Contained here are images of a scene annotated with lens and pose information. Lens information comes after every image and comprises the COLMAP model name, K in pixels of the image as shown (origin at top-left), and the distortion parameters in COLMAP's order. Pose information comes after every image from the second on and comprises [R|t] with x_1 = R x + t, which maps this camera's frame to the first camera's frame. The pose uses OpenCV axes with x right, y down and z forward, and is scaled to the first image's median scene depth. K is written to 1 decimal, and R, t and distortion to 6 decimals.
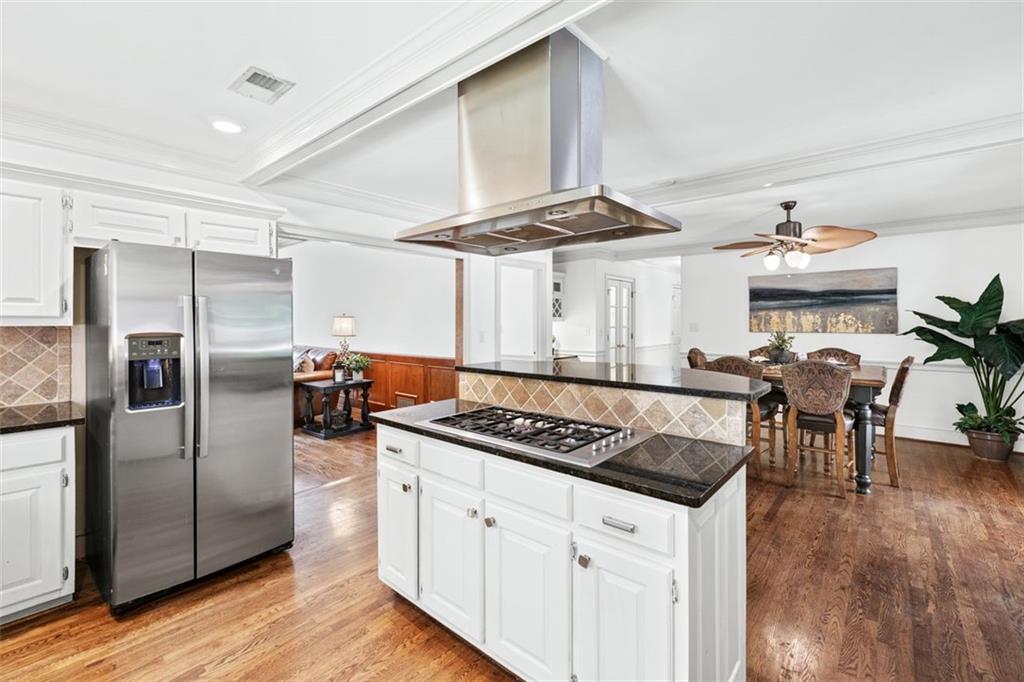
lens RADIAL K [[443.5, 0, 497.0], [0, 443.5, 320.8], [0, 0, 1]] dist [0.001524, -0.000022]
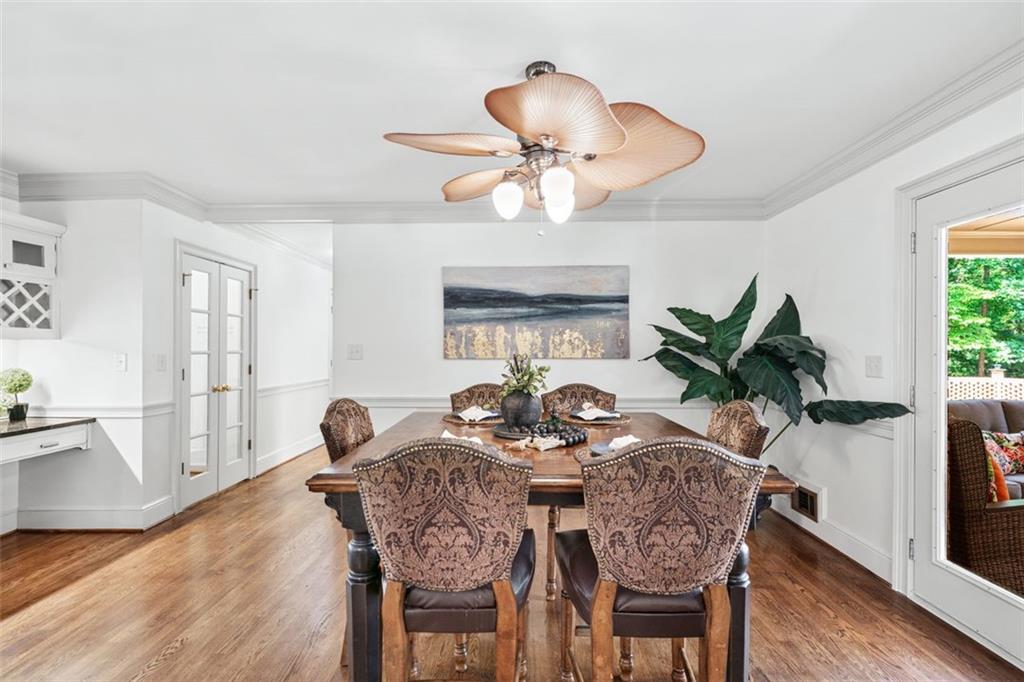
lens RADIAL K [[443.5, 0, 511.1], [0, 443.5, 348.3], [0, 0, 1]] dist [0.001524, -0.000022]
pose [[0.752033, 0.006880, 0.659090, 0.266996], [-0.002569, 0.999969, -0.007506, 0.016433], [-0.659121, 0.003952, 0.752027, 0.539695]]
